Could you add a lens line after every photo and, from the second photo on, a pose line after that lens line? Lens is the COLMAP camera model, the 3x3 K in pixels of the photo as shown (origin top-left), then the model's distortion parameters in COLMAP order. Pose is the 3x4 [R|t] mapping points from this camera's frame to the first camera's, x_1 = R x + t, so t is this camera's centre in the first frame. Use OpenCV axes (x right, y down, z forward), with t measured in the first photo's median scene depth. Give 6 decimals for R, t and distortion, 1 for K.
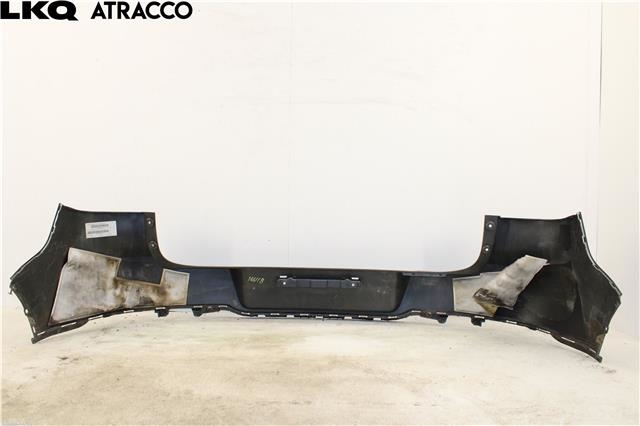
lens RADIAL K [[582.5, 0, 320.0], [0, 582.5, 213.0], [0, 0, 1]] dist [-0.016340, -0.002397]
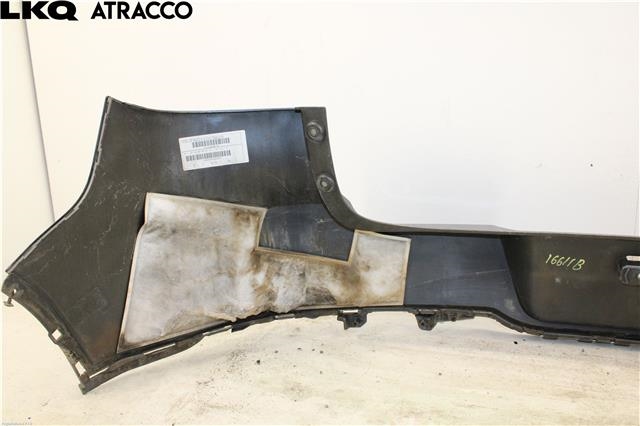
lens RADIAL K [[582.5, 0, 320.0], [0, 582.5, 213.0], [0, 0, 1]] dist [-0.016340, -0.002397]
pose [[0.917070, 0.048864, -0.395720, -0.117547], [0.033631, 0.979446, 0.198882, -0.010986], [0.397305, -0.195698, 0.896578, 0.609345]]
